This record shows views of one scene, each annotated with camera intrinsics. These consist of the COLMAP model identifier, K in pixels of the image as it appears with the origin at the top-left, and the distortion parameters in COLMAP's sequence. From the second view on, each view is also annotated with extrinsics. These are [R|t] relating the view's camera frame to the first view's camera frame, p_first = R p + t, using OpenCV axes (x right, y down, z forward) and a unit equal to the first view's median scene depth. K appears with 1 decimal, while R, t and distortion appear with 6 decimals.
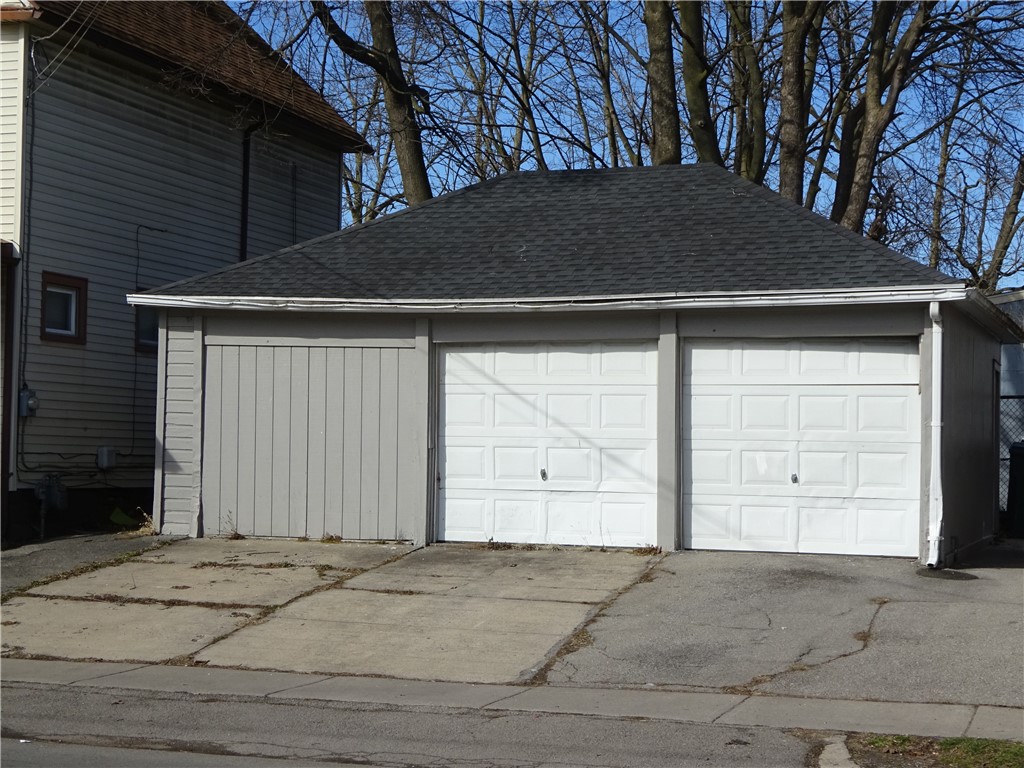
lens RADIAL K [[1876.9, 0, 512.6], [0, 1876.9, 386.1], [0, 0, 1]] dist [-0.003823, 0.000000]
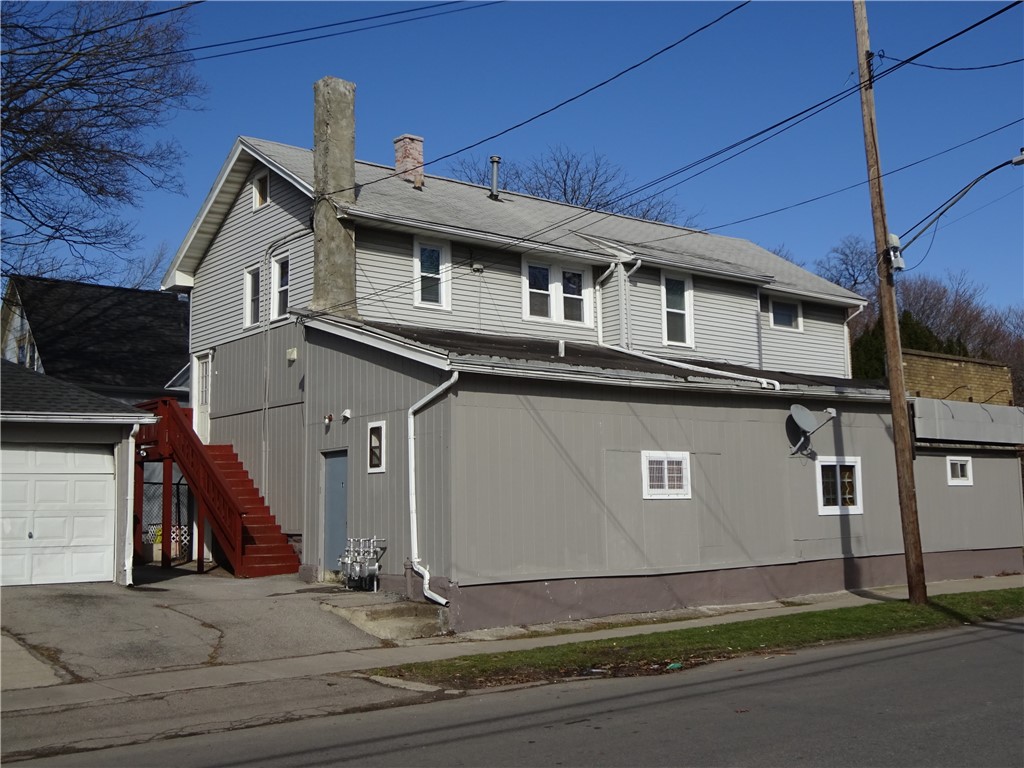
lens RADIAL K [[1124.2, 0, 516.8], [0, 1124.2, 385.4], [0, 0, 1]] dist [-0.007590, 0.000000]
pose [[0.543324, 0.066590, 0.836878, -0.392723], [-0.002310, 0.996964, -0.077828, -0.002082], [-0.839520, 0.040353, 0.541828, 0.165868]]
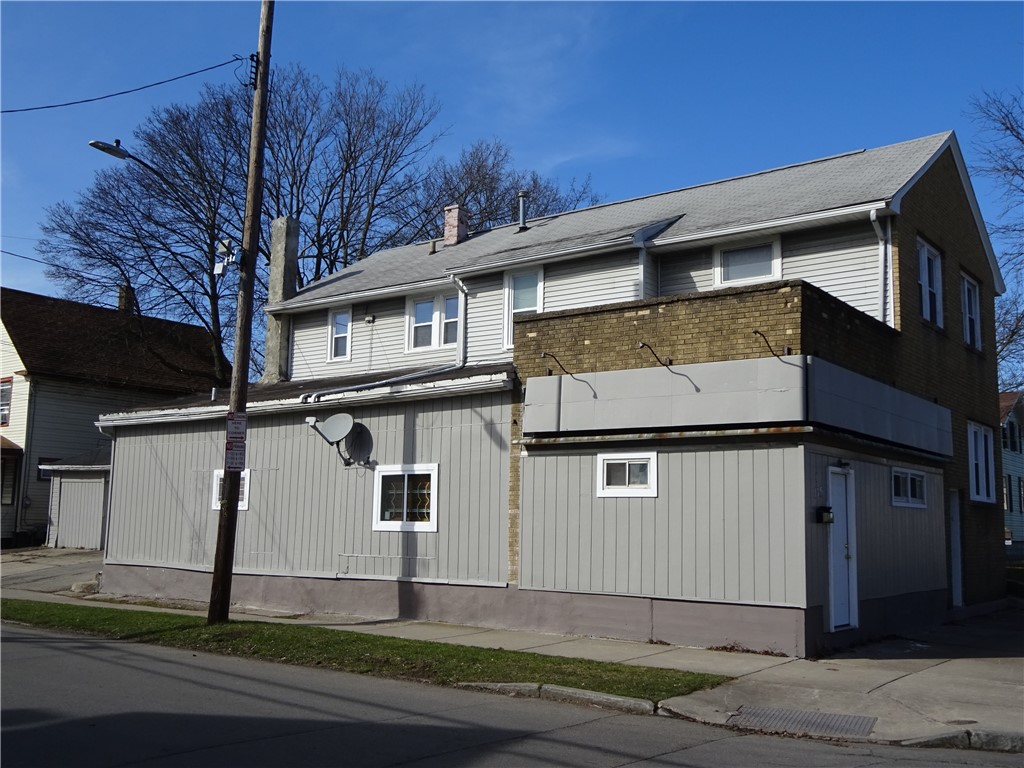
lens RADIAL K [[1023.6, 0, 517.2], [0, 1023.6, 381.3], [0, 0, 1]] dist [-0.003670, 0.000000]
pose [[0.944450, -0.047538, -0.325199, 1.118260], [0.011817, 0.993756, -0.110948, 0.008633], [0.328443, 0.100942, 0.939115, -0.310532]]
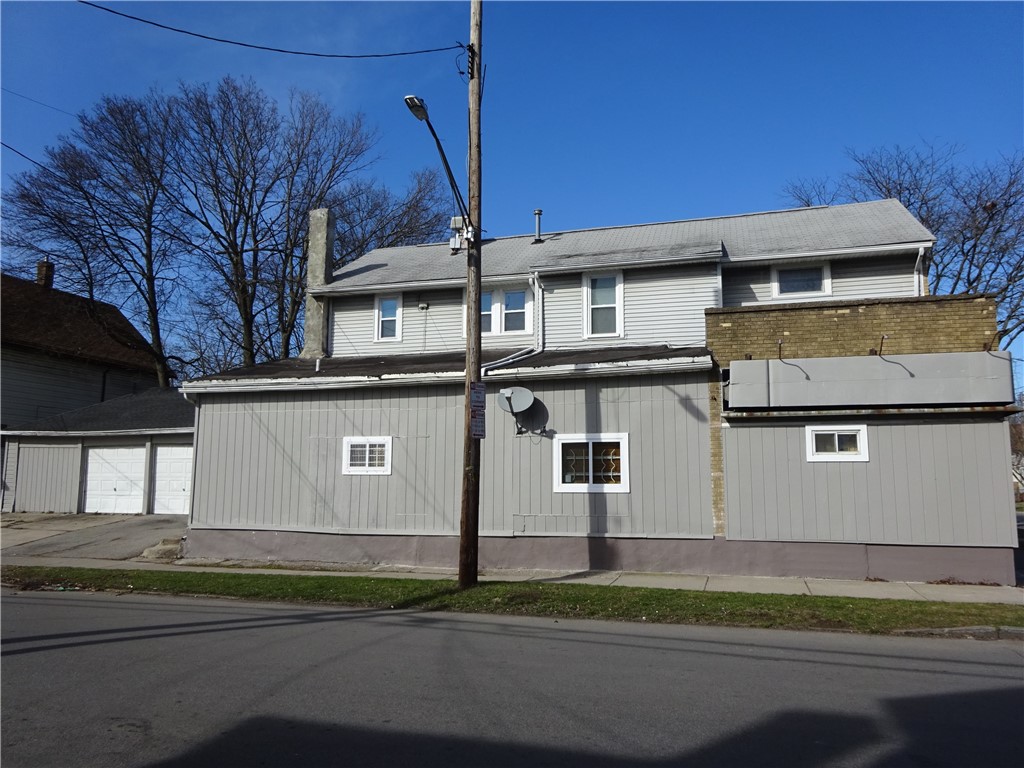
lens RADIAL K [[751.7, 0, 517.3], [0, 751.7, 380.4], [0, 0, 1]] dist [-0.001545, -0.005190]
pose [[0.999498, -0.010587, 0.029857, 0.636202], [0.013505, 0.994967, -0.099288, 0.001171], [-0.028656, 0.099641, 0.994611, -0.236669]]
